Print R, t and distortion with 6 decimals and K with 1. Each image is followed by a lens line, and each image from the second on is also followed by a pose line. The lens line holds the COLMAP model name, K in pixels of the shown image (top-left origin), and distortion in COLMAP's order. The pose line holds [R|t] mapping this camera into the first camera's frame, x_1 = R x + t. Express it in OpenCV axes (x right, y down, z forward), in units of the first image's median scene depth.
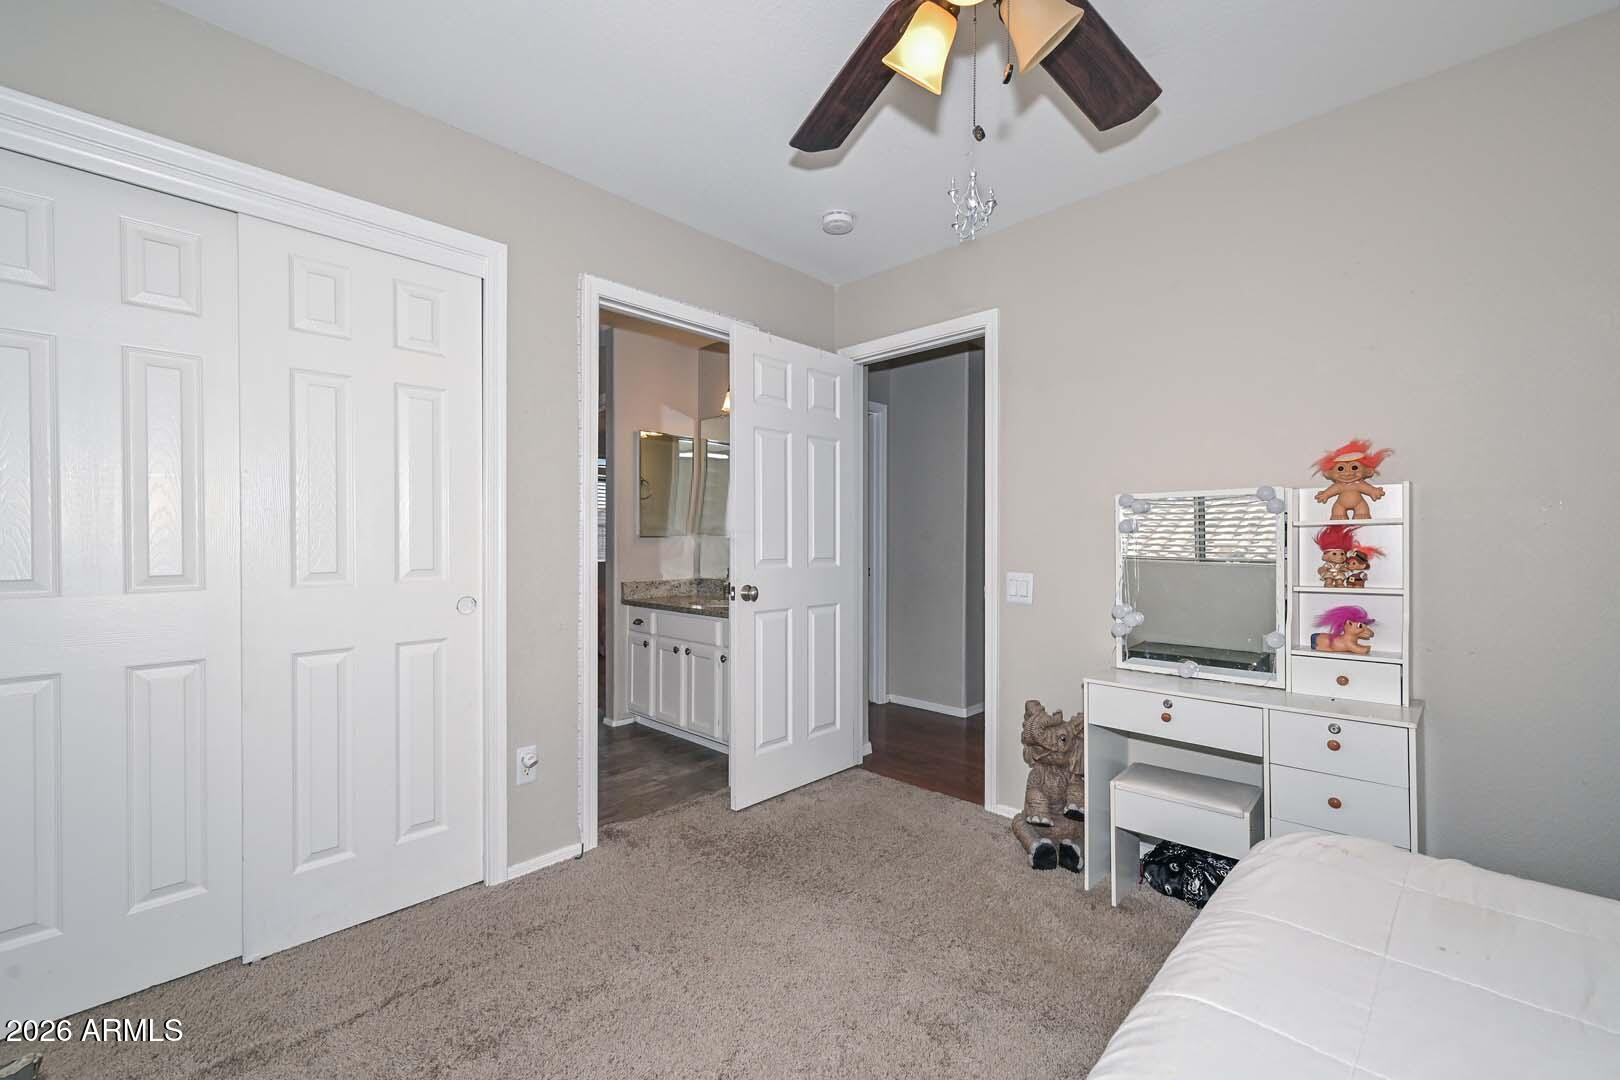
lens RADIAL K [[678.5, 0, 811.5], [0, 678.5, 543.4], [0, 0, 1]] dist [0.010250, 0.000382]
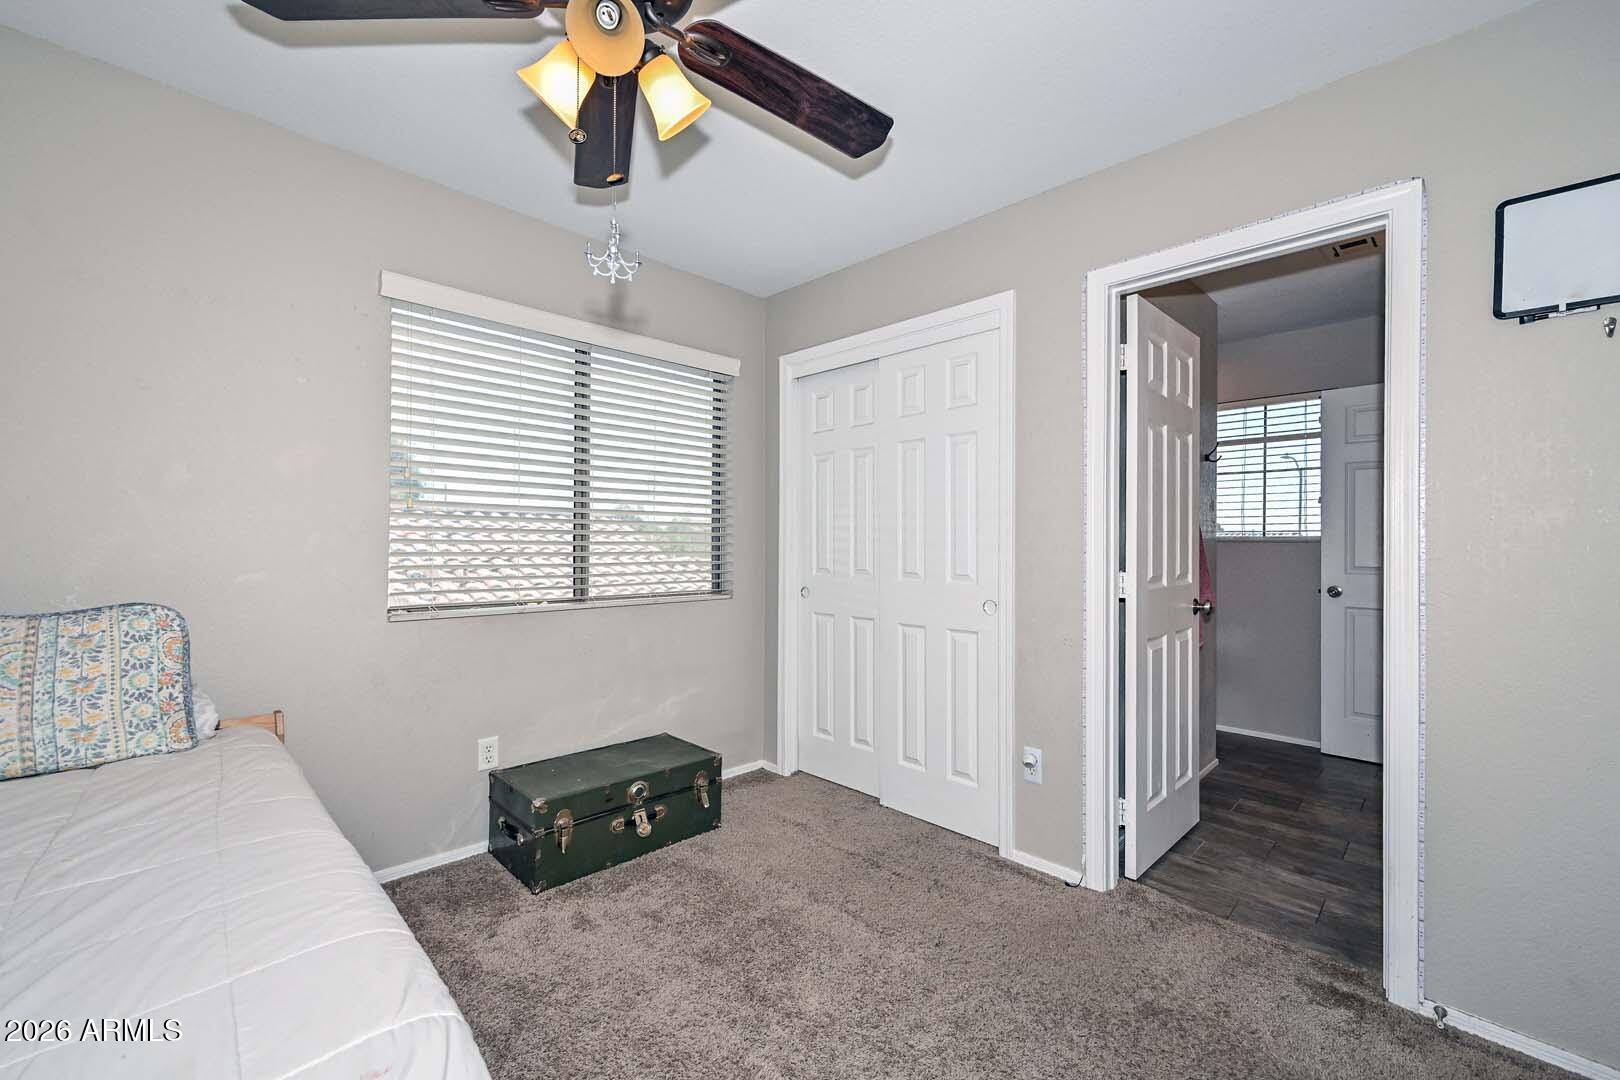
lens RADIAL K [[678.5, 0, 814.6], [0, 678.5, 544.3], [0, 0, 1]] dist [0.010250, 0.000382]
pose [[-0.023983, 0.000550, -0.999712, 0.651478], [-0.014367, 0.999896, 0.000895, -0.014643], [0.999609, 0.014384, -0.023973, 0.682084]]
